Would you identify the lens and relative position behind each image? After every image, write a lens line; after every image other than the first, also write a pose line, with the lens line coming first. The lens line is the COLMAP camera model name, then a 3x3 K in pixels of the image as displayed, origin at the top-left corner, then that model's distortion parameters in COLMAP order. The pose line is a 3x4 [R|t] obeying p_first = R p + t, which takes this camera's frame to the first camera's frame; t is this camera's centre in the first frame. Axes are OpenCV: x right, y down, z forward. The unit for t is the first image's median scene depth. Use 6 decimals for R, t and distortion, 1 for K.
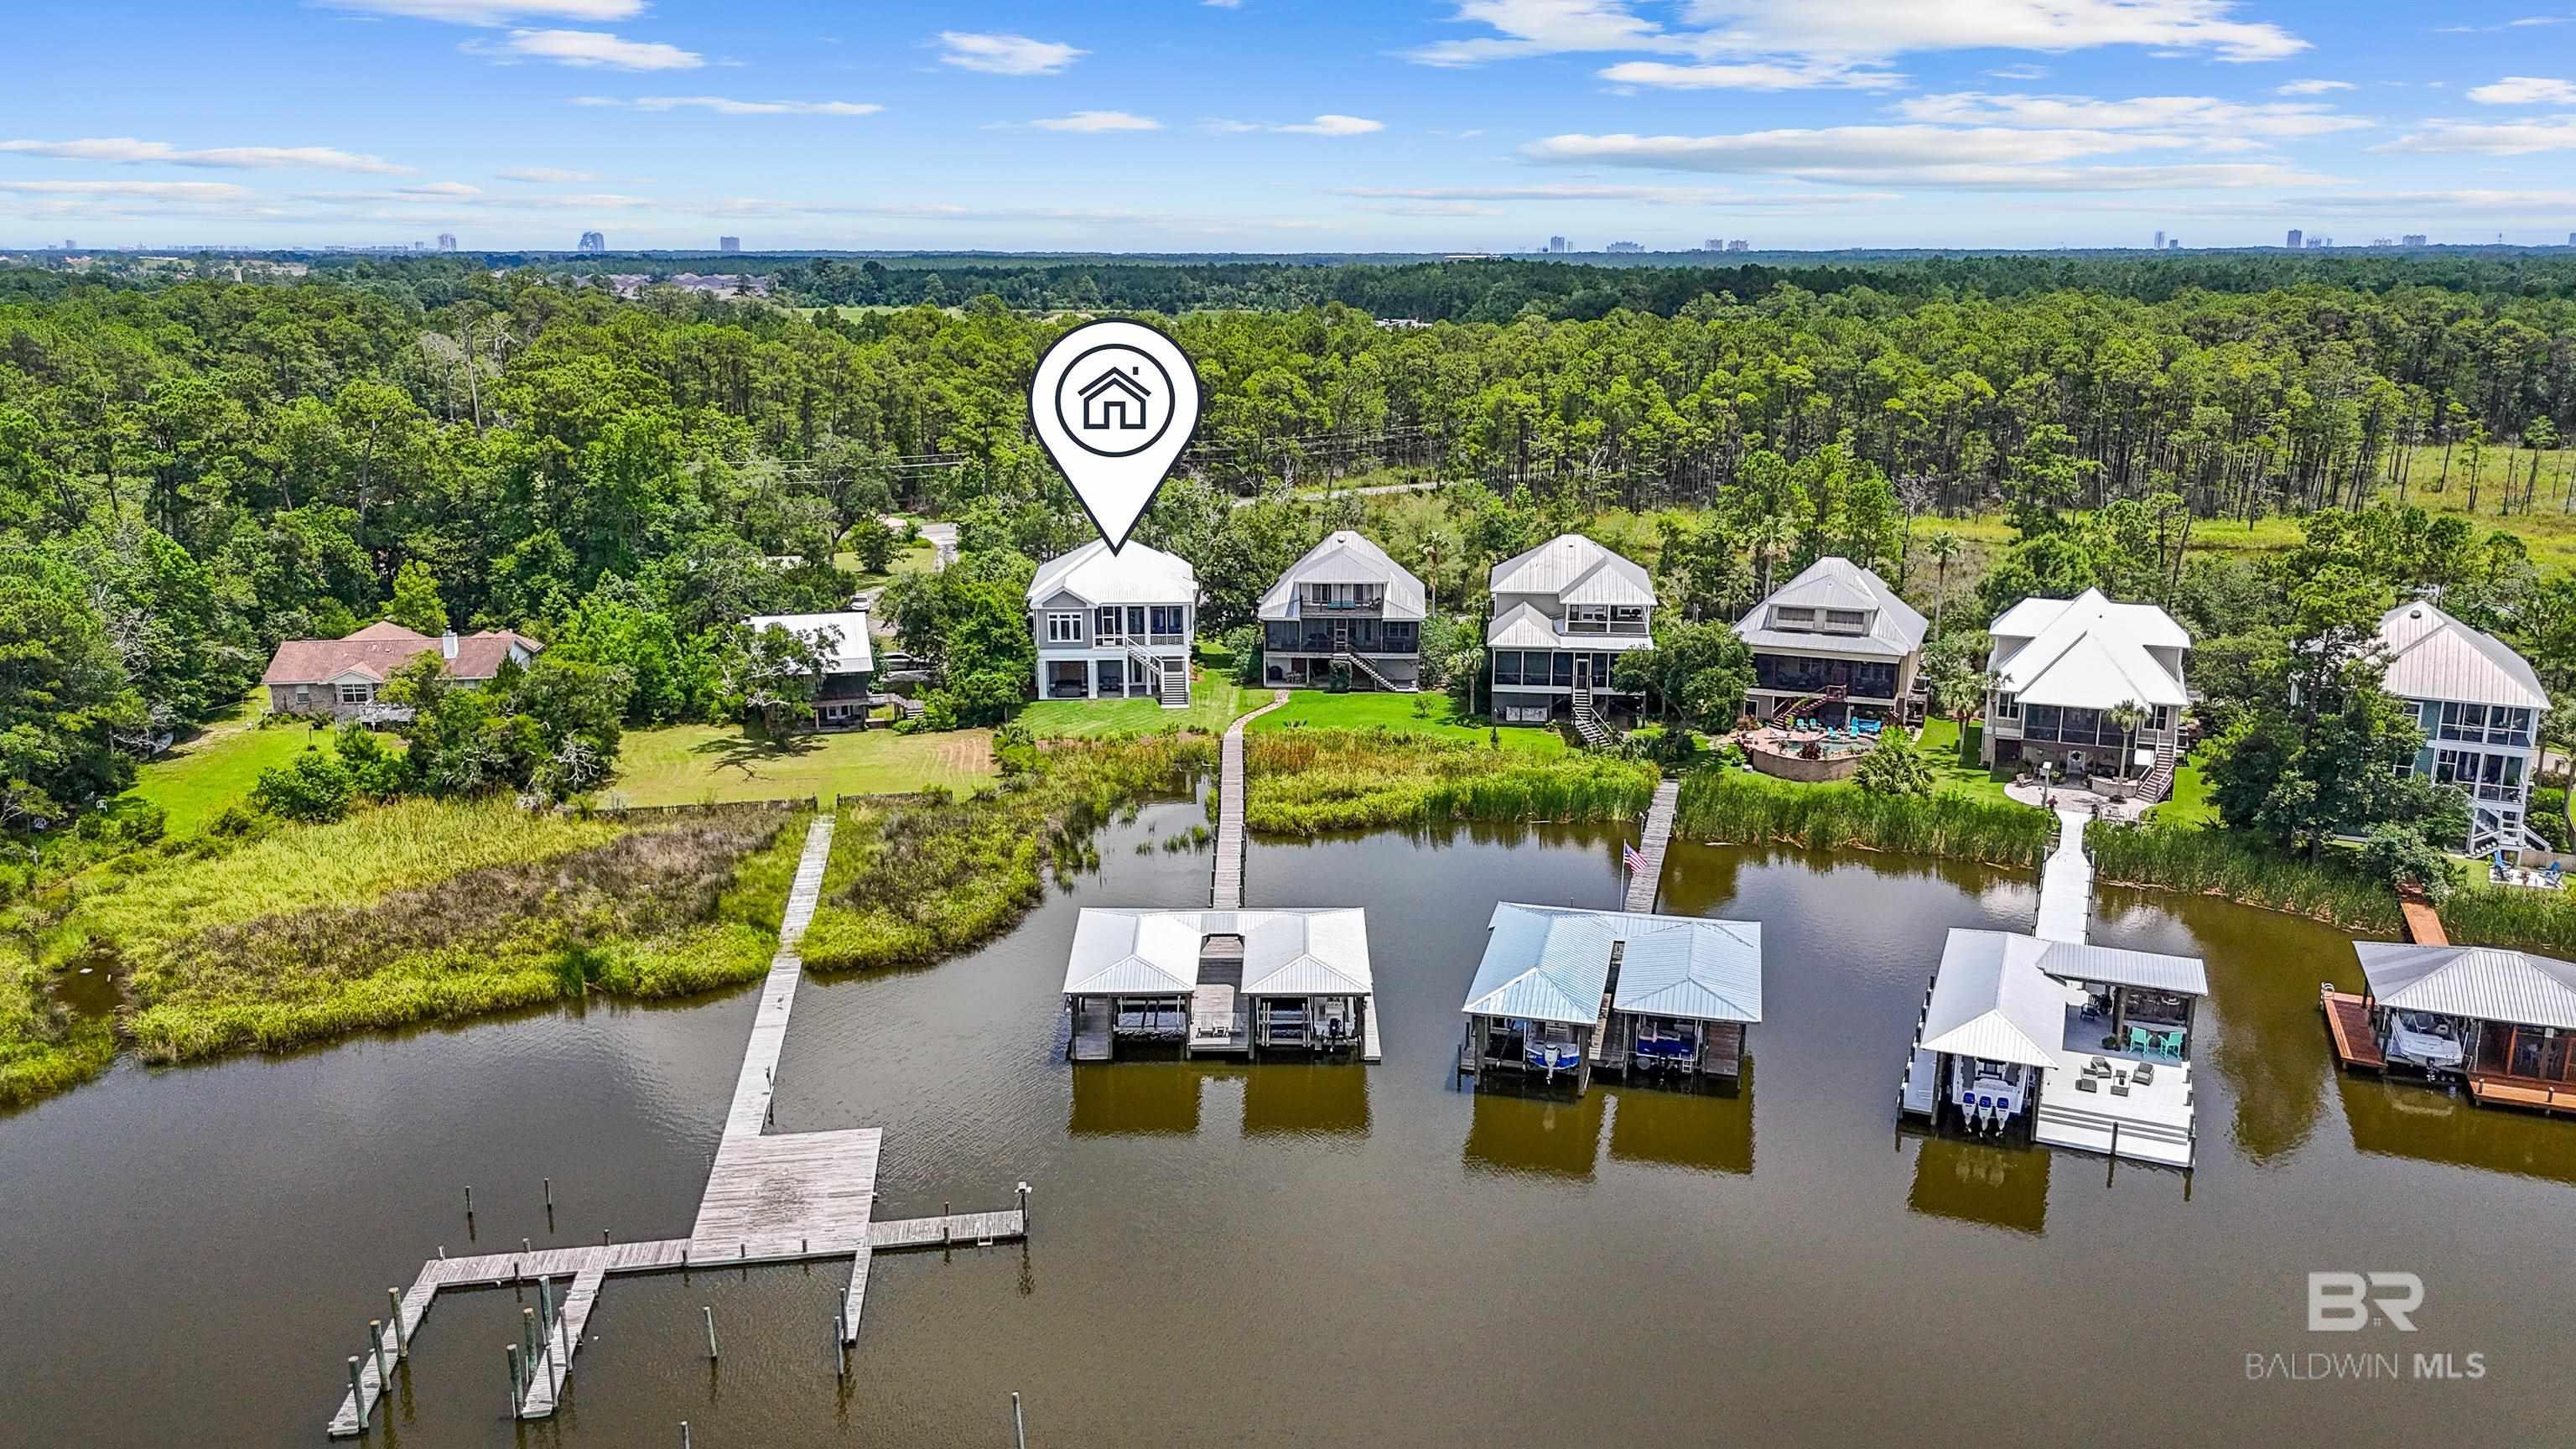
lens RADIAL K [[1932.4, 0, 1284.6], [0, 1932.4, 726.2], [0, 0, 1]] dist [0.072792, -0.066437]
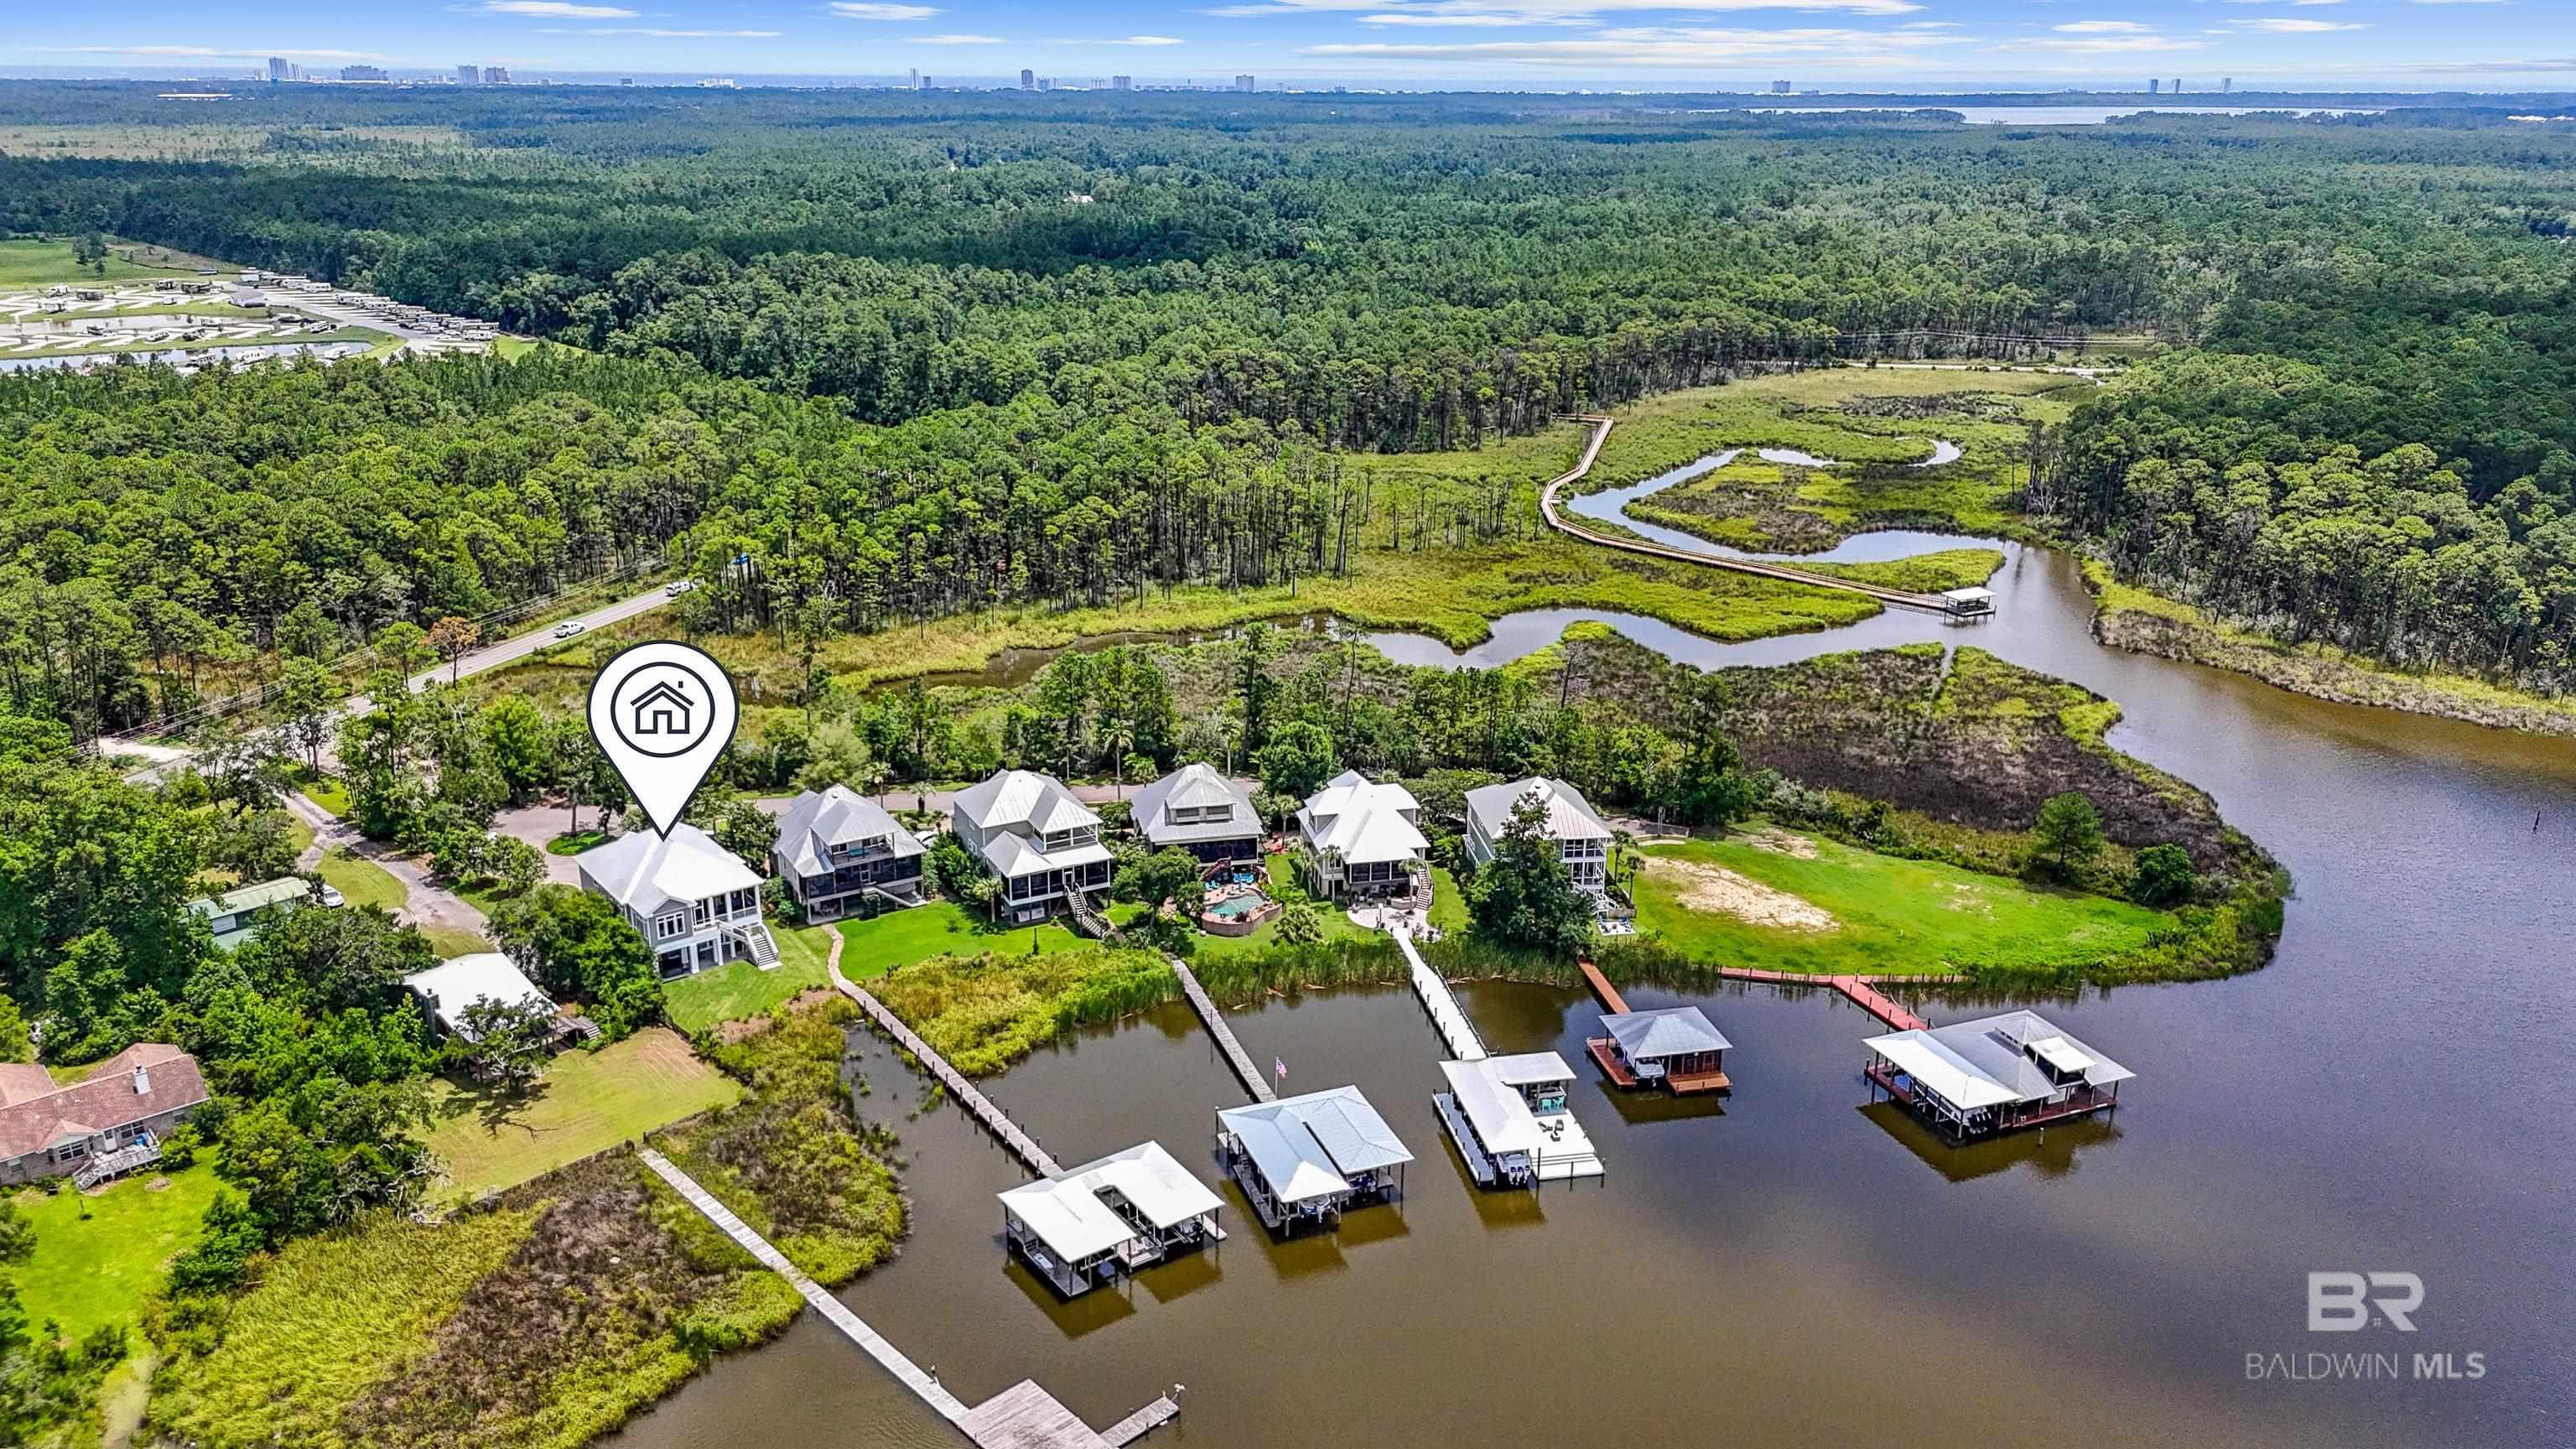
lens RADIAL K [[1932.4, 0, 1329.9], [0, 1932.4, 736.0], [0, 0, 1]] dist [0.072792, -0.066437]
pose [[0.814157, -0.179721, 0.552131, -0.468662], [0.124996, 0.982846, 0.135606, -0.307622], [-0.567031, -0.041391, 0.822656, -0.301031]]
